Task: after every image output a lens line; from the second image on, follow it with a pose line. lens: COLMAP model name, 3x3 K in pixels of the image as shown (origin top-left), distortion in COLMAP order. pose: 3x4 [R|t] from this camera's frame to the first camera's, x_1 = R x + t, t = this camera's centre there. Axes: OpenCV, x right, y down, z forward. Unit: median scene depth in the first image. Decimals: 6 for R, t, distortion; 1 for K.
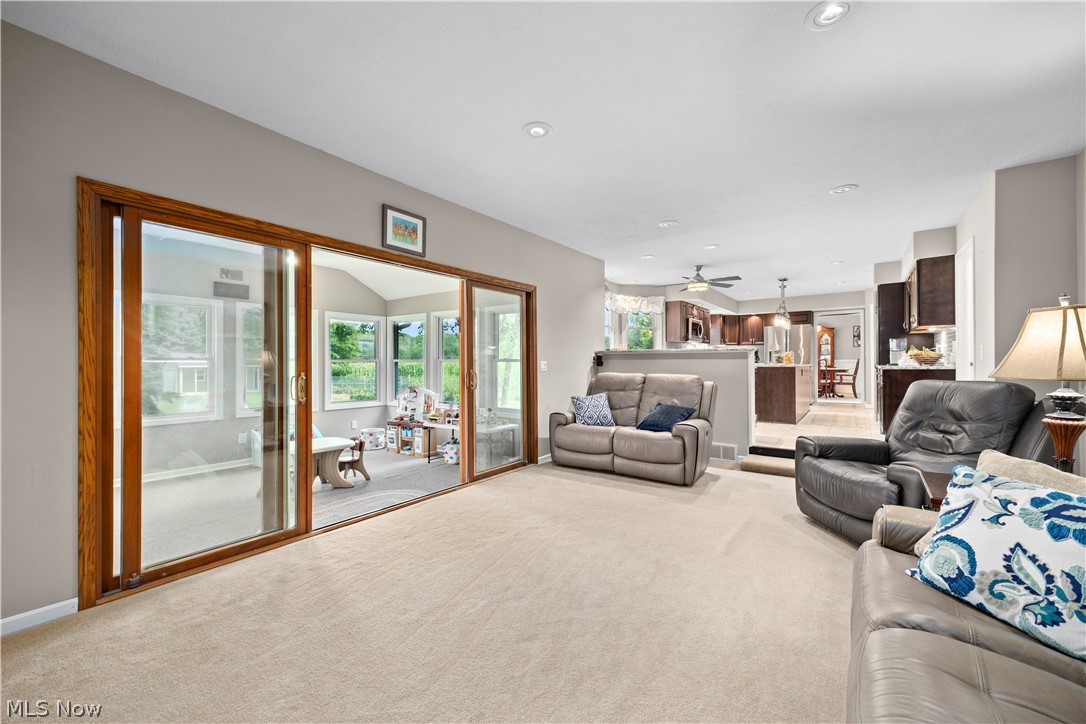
lens RADIAL K [[431.0, 0, 543.0], [0, 431.0, 362.0], [0, 0, 1]] dist [0.007873, -0.000043]
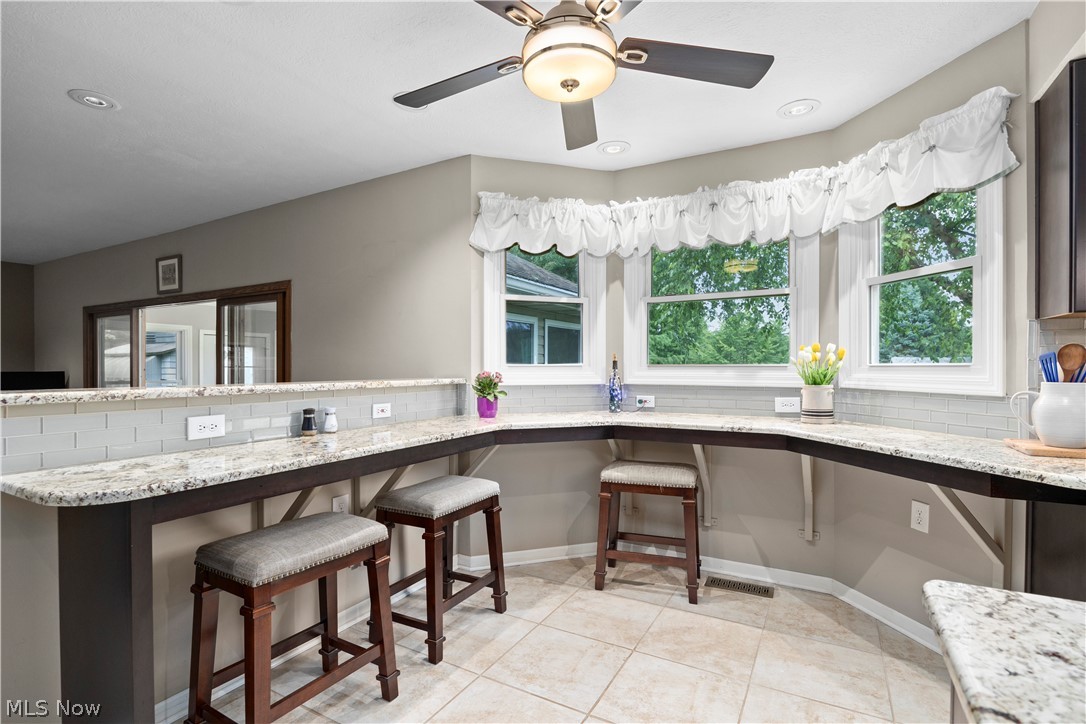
lens RADIAL K [[513.0, 0, 547.2], [0, 513.0, 372.6], [0, 0, 1]] dist [-0.004335, -0.000563]
pose [[0.125978, 0.012953, -0.991948, 0.834148], [0.003078, 0.999905, 0.013448, -0.048601], [0.992028, -0.004747, 0.125926, 1.345082]]
